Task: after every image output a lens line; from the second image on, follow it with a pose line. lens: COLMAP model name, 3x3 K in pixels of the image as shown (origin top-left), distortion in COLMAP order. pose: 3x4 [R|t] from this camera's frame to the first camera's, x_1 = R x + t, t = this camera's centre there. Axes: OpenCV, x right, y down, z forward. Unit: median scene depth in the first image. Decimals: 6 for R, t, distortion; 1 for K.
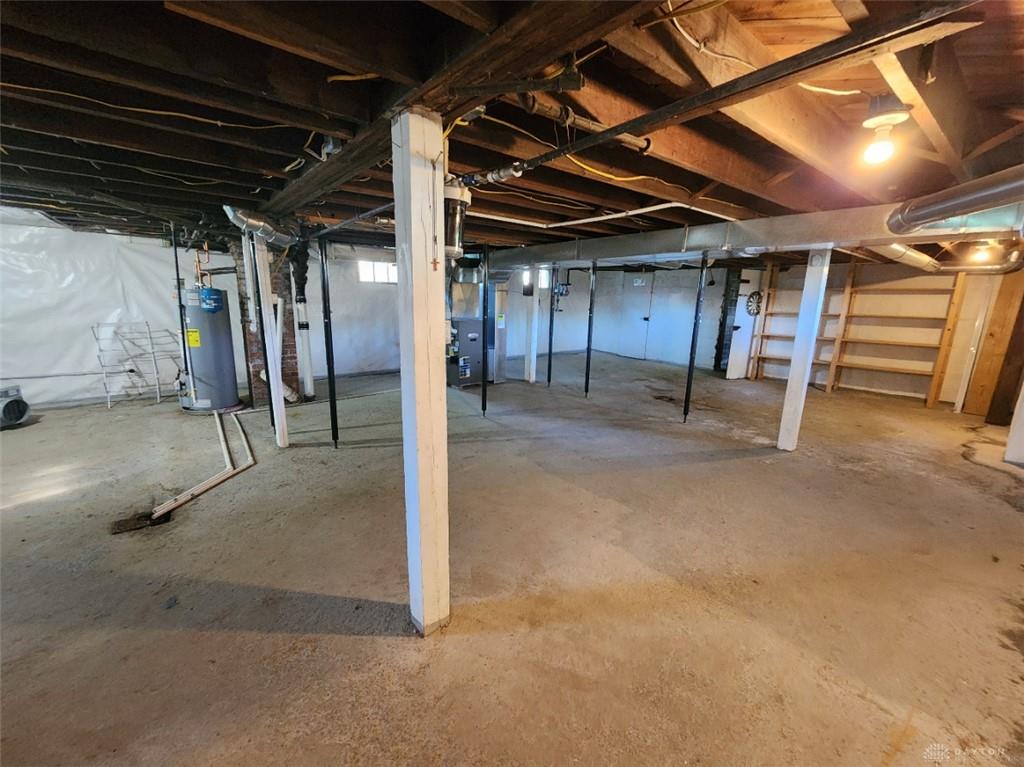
lens RADIAL K [[405.7, 0, 508.5], [0, 405.7, 380.8], [0, 0, 1]] dist [-0.000287, 0.000058]
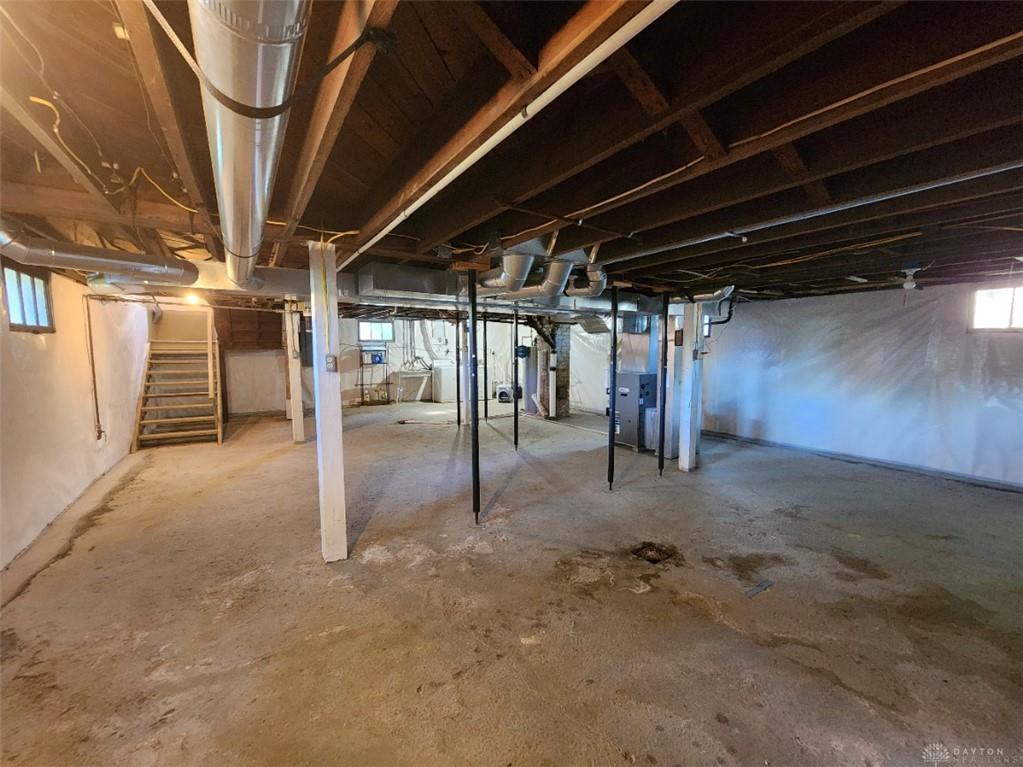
lens RADIAL K [[405.3, 0, 509.1], [0, 405.3, 383.2], [0, 0, 1]] dist [-0.000287, 0.000058]
pose [[-0.091392, 0.068544, -0.993453, 1.197529], [-0.215193, 0.972697, 0.086909, -0.214594], [0.972286, 0.221727, -0.074146, 1.162504]]
